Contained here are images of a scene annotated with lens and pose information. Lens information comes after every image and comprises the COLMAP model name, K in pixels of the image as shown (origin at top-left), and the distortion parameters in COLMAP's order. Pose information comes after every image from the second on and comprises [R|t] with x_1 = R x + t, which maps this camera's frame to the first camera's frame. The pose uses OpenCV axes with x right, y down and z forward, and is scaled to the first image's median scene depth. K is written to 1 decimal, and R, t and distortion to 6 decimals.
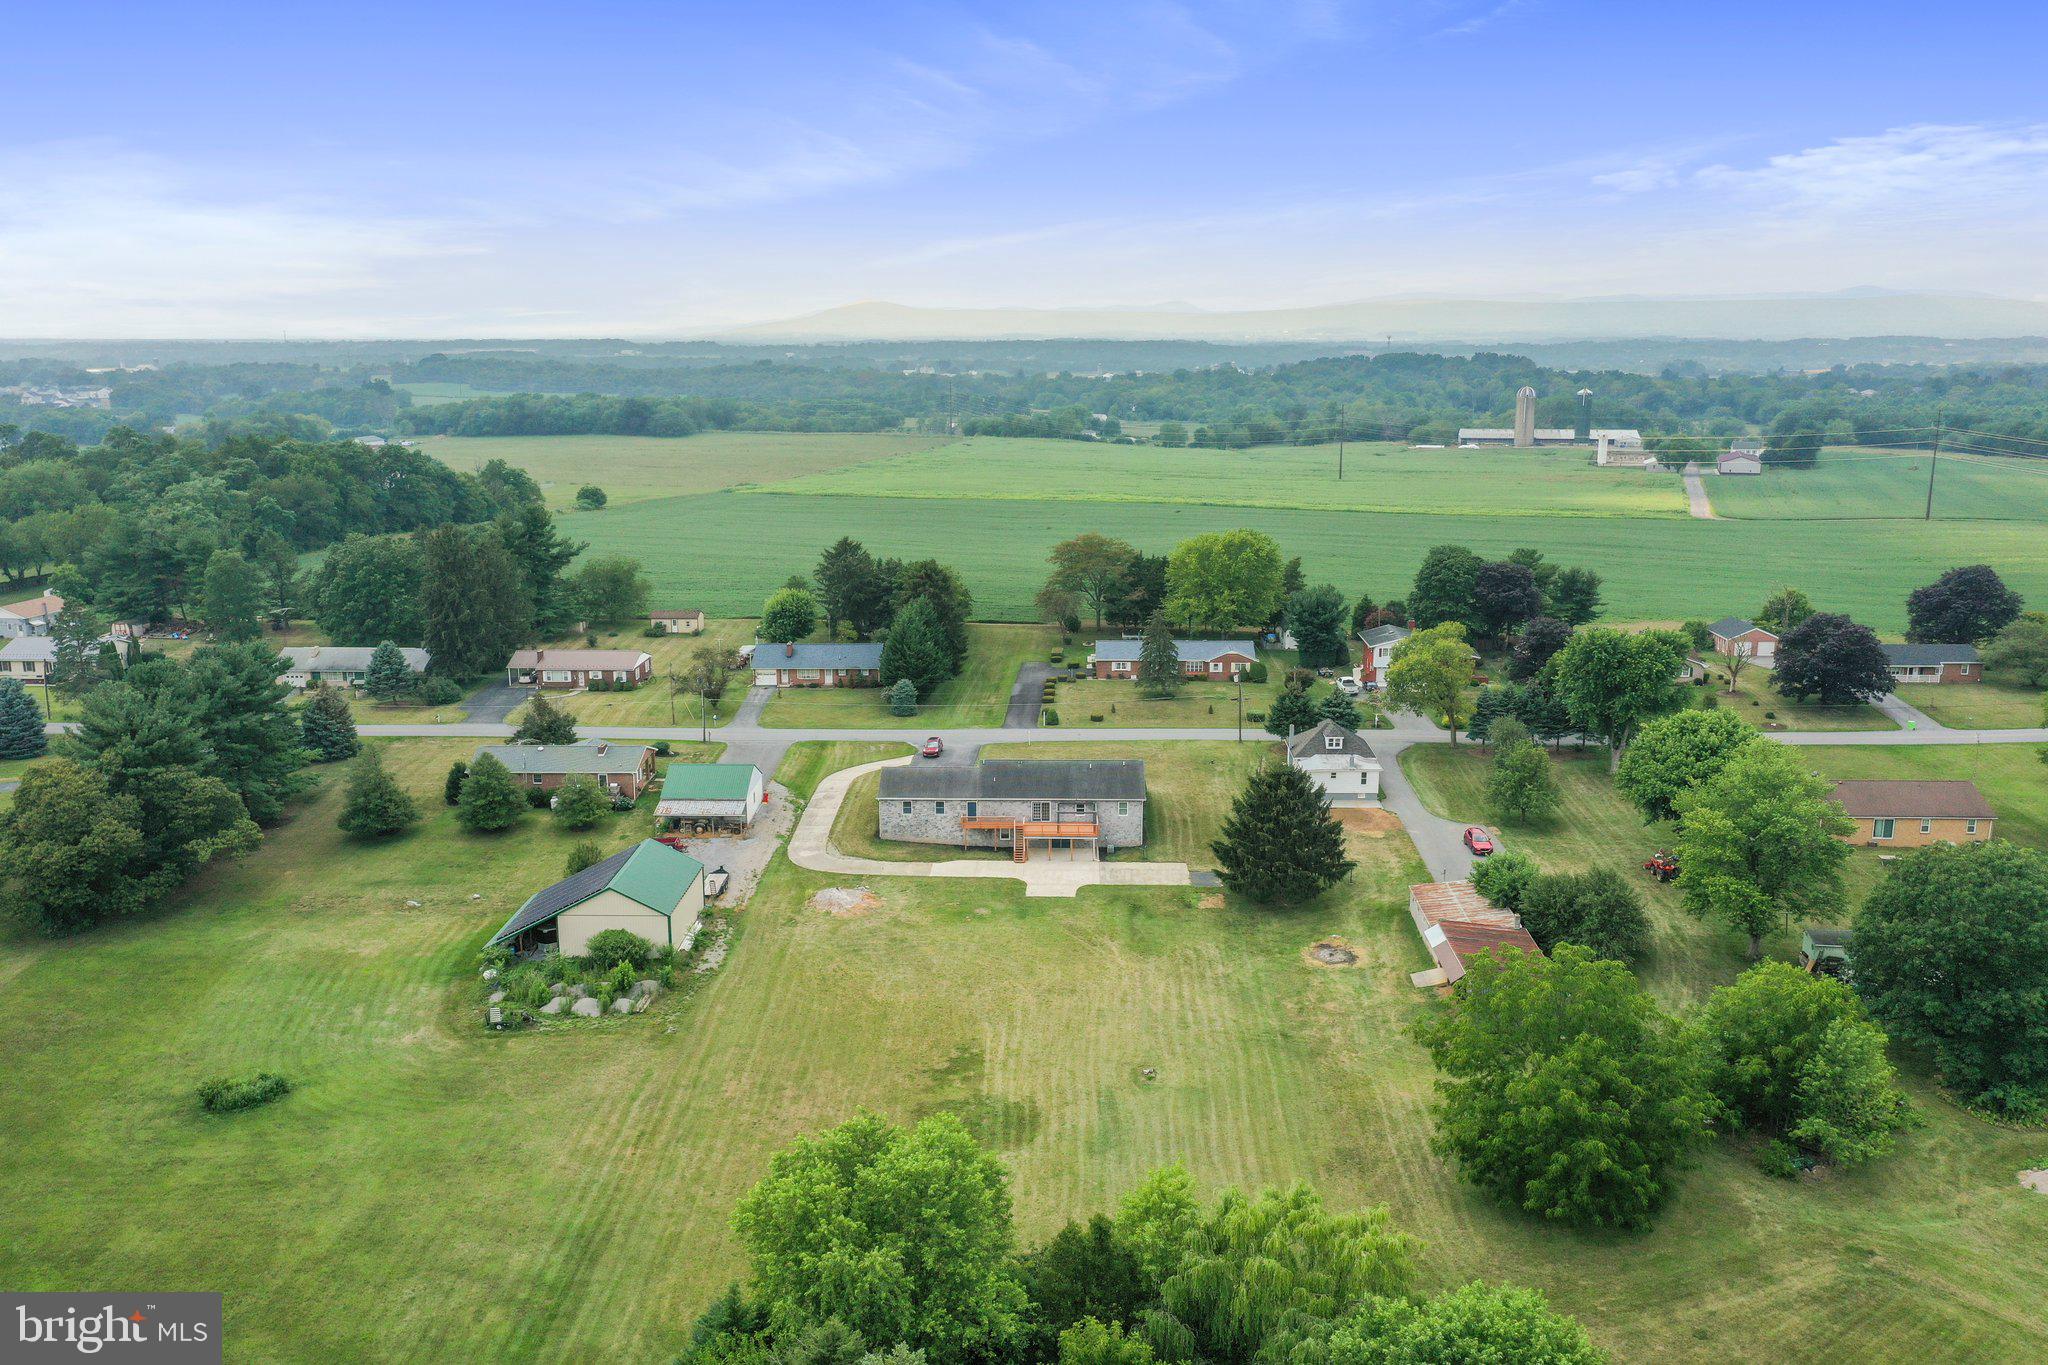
lens RADIAL K [[1618.8, 0, 1026.8], [0, 1618.8, 679.5], [0, 0, 1]] dist [0.005000, -0.004050]
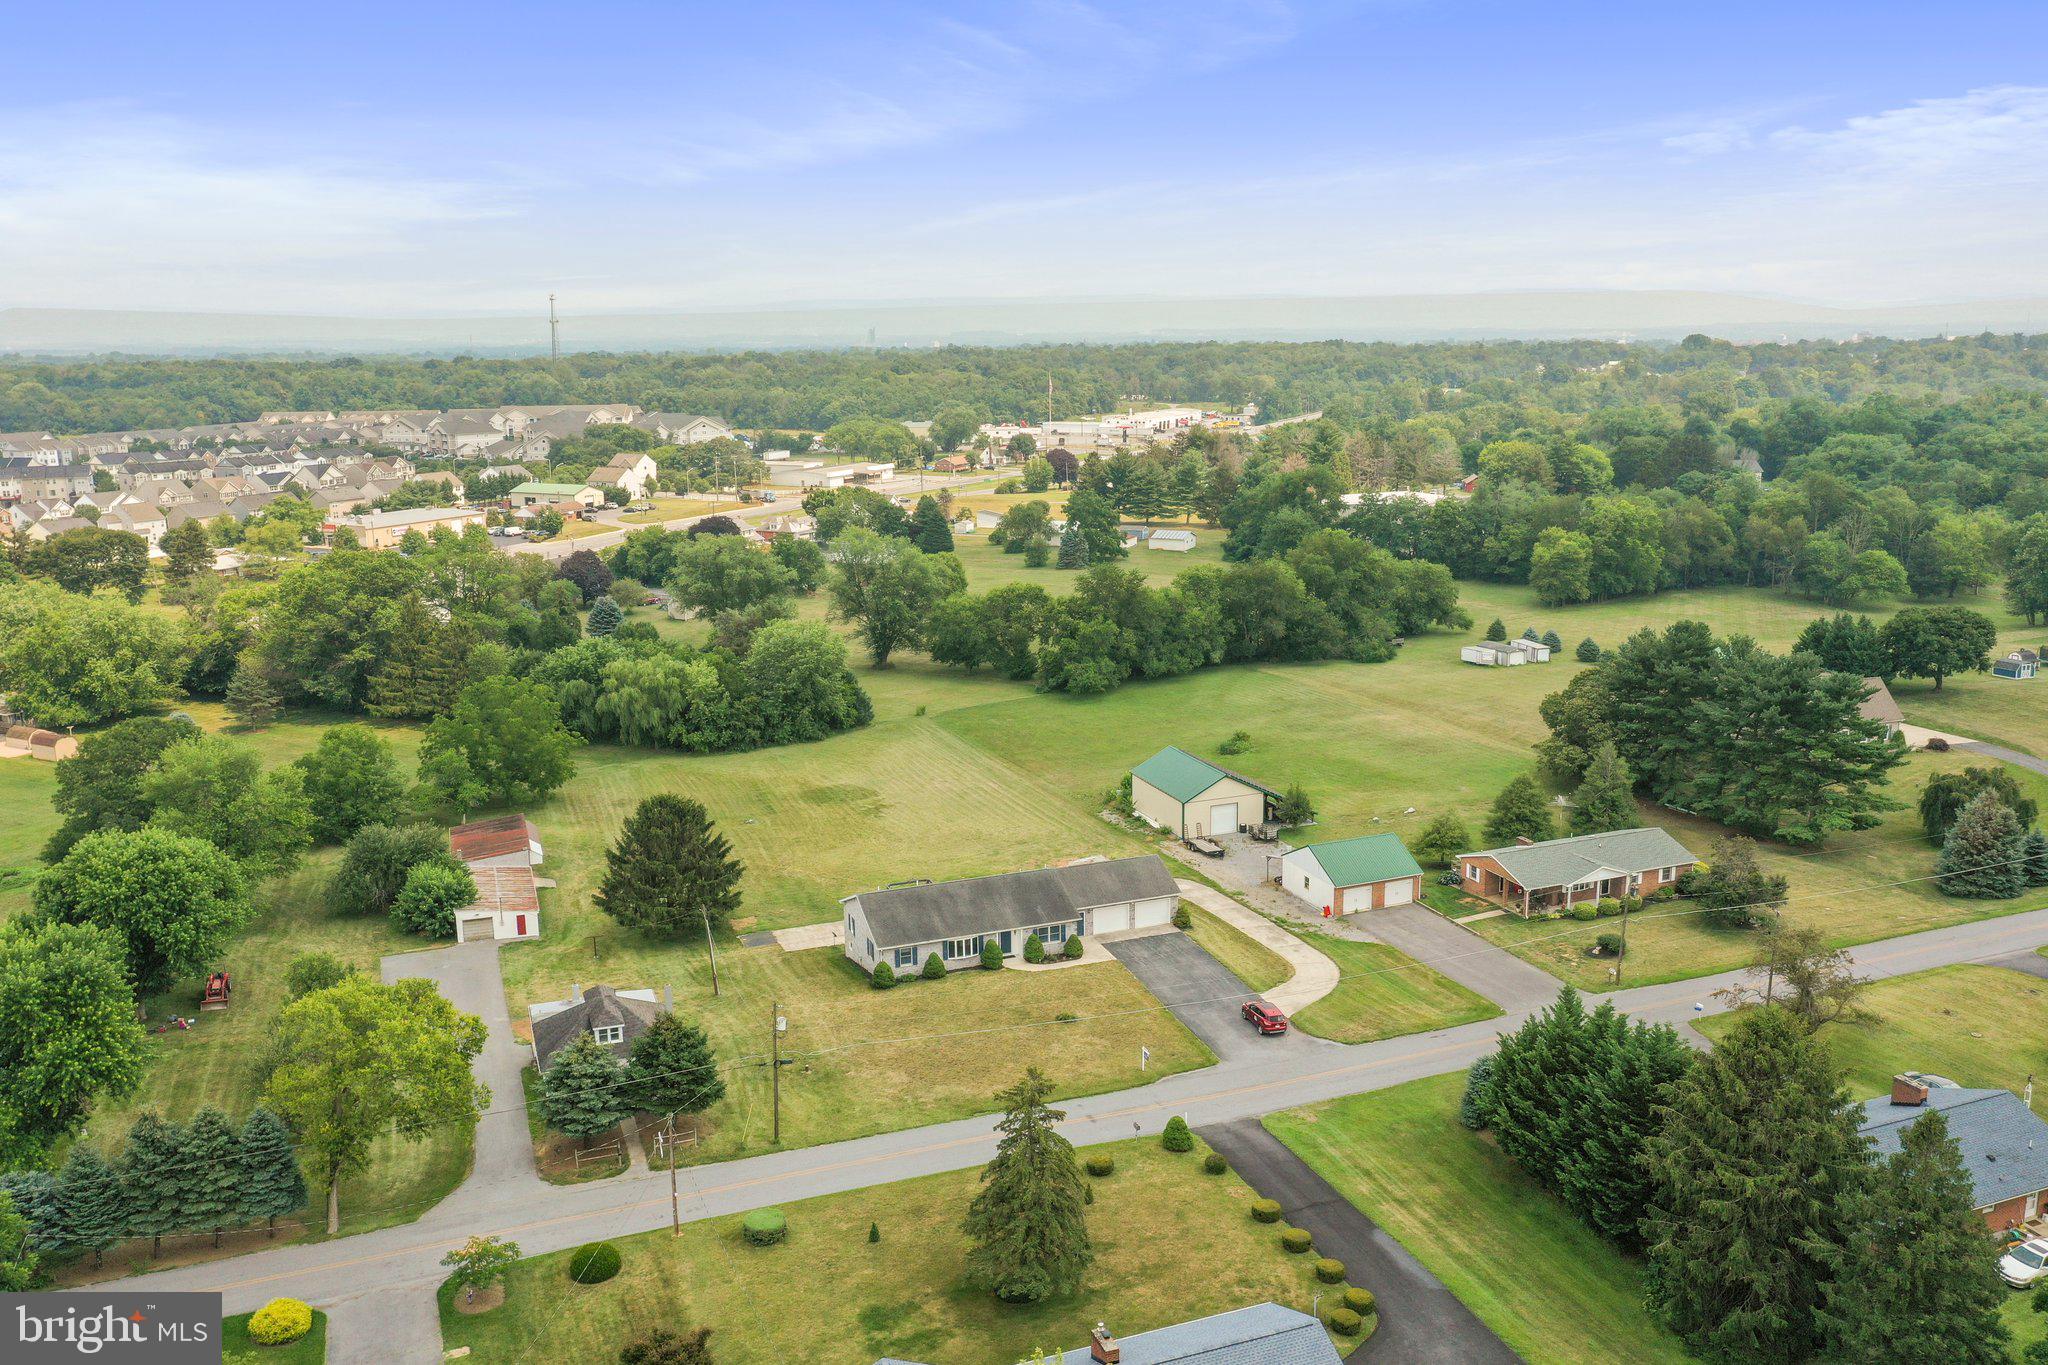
lens RADIAL K [[1618.8, 0, 1031.4], [0, 1618.8, 683.1], [0, 0, 1]] dist [0.005000, -0.004050]
pose [[-0.922632, 0.097281, -0.373212, 0.242601], [-0.066005, 0.913564, 0.401302, -0.317156], [0.379992, 0.394888, -0.836462, 1.453207]]
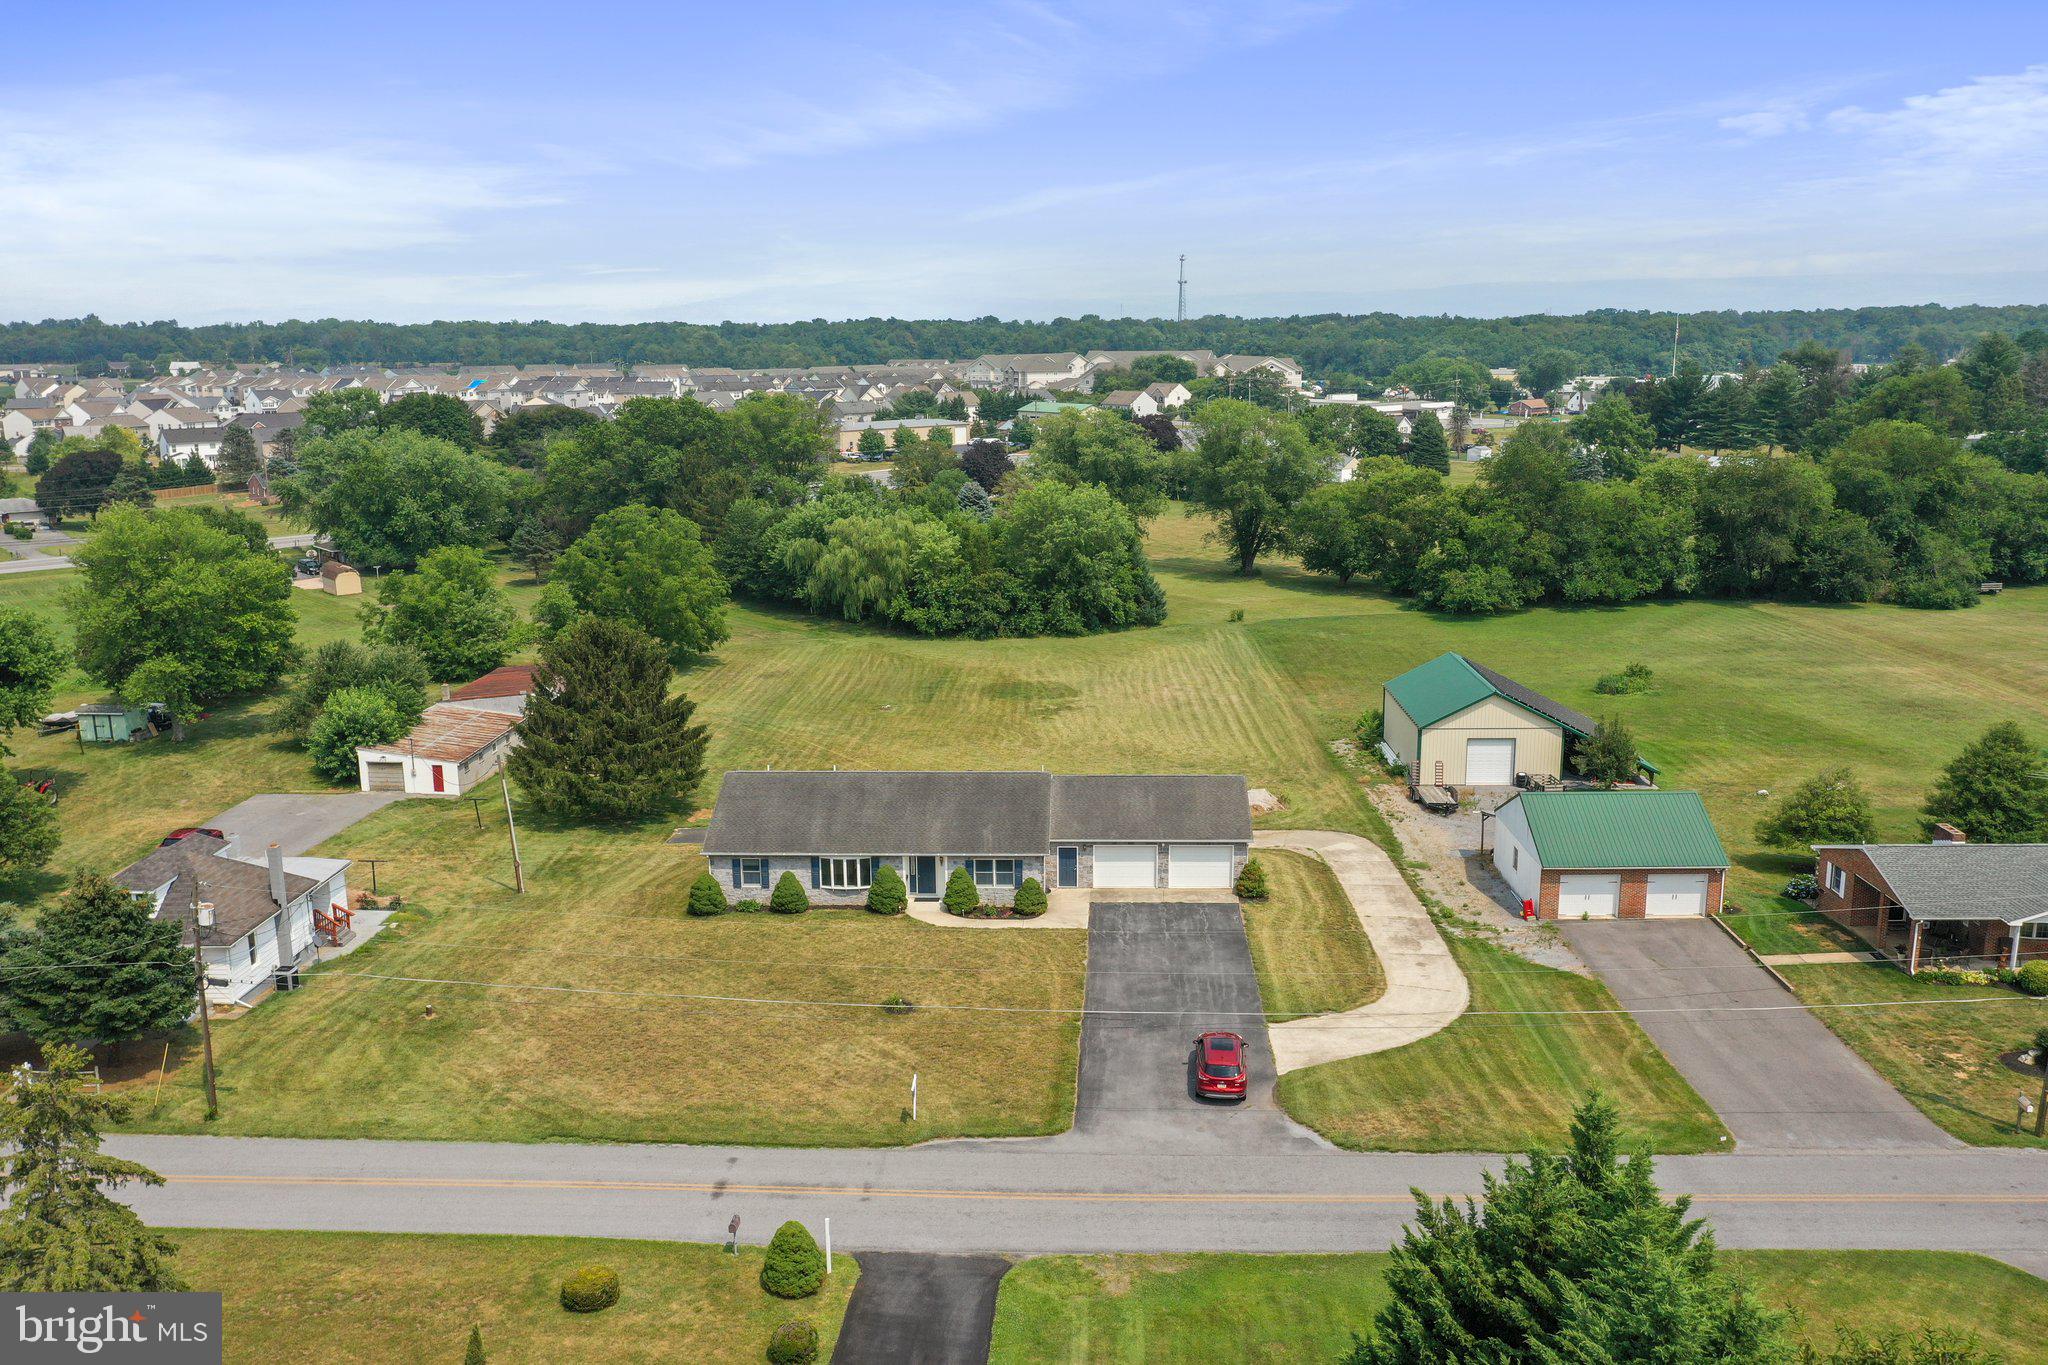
lens RADIAL K [[1618.8, 0, 1028.3], [0, 1618.8, 697.9], [0, 0, 1]] dist [0.005000, -0.004050]
pose [[-0.999872, 0.011682, 0.010952, -0.025056], [0.015241, 0.904032, 0.427194, -0.163127], [-0.004911, 0.427306, -0.904094, 1.281441]]
